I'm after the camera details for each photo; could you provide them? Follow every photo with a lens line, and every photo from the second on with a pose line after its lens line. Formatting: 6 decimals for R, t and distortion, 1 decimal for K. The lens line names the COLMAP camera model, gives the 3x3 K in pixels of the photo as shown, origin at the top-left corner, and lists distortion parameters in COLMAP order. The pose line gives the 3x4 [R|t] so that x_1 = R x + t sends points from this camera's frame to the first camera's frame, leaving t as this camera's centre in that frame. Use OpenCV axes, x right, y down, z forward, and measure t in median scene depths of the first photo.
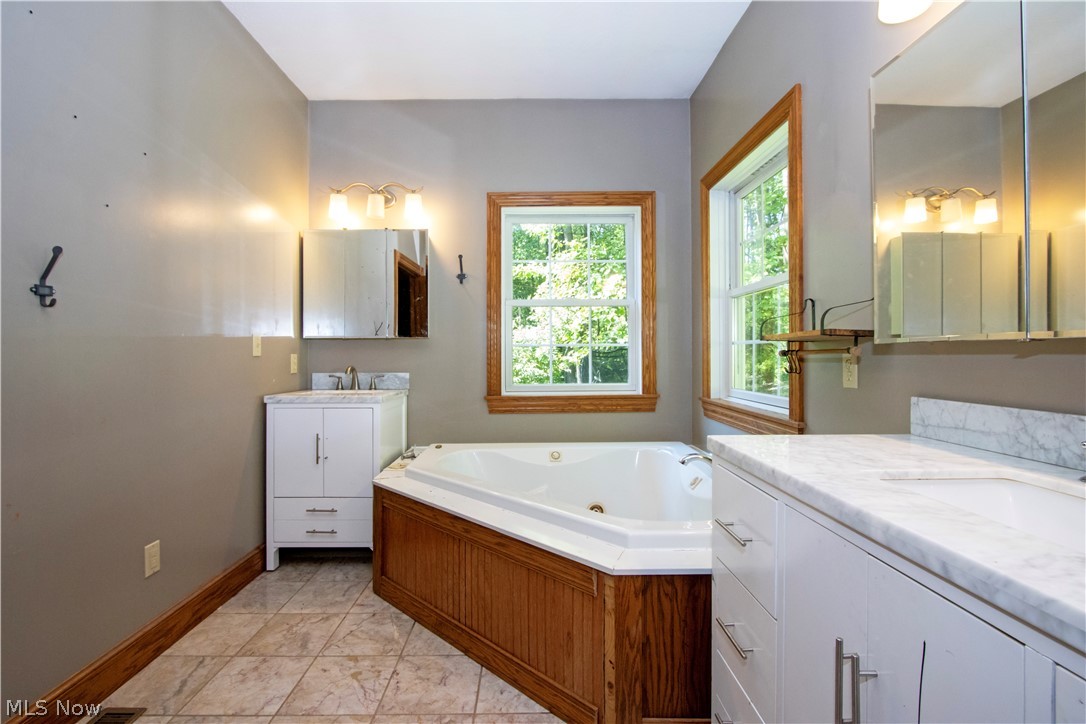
lens RADIAL K [[498.8, 0, 541.0], [0, 498.8, 355.6], [0, 0, 1]] dist [-0.002489, -0.000201]
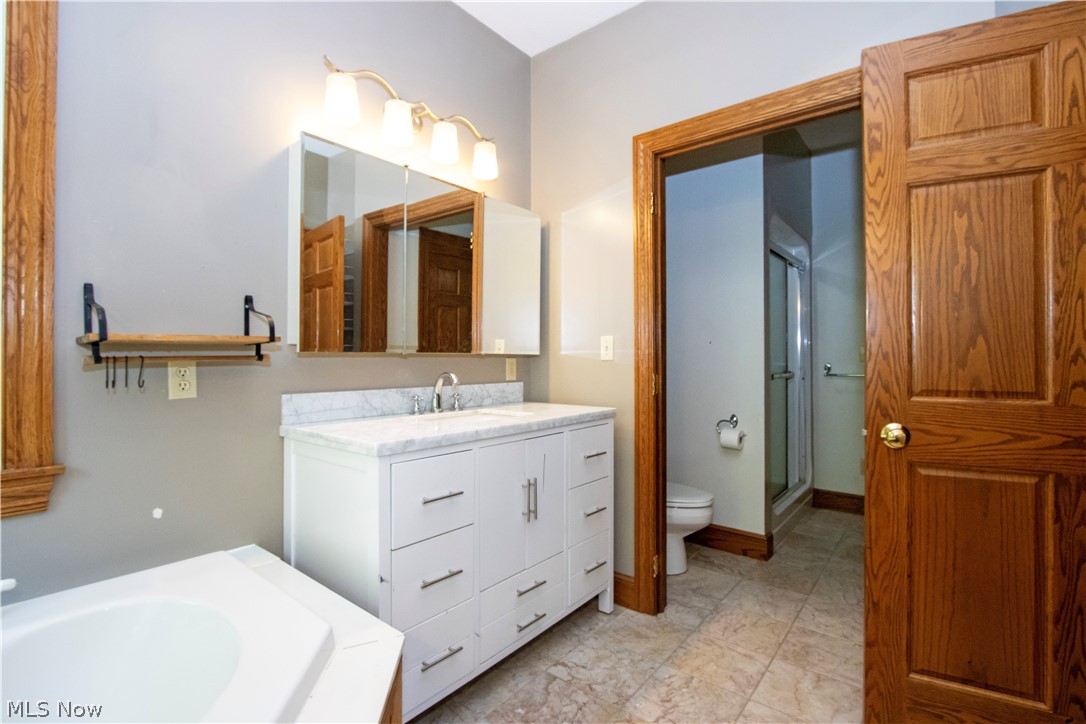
lens RADIAL K [[498.8, 0, 543.0], [0, 498.8, 357.0], [0, 0, 1]] dist [-0.002489, -0.000201]
pose [[-0.764500, 0.001157, 0.644623, -0.614518], [0.001064, 0.999999, -0.000533, -0.011567], [-0.644623, 0.000278, -0.764500, 1.701727]]
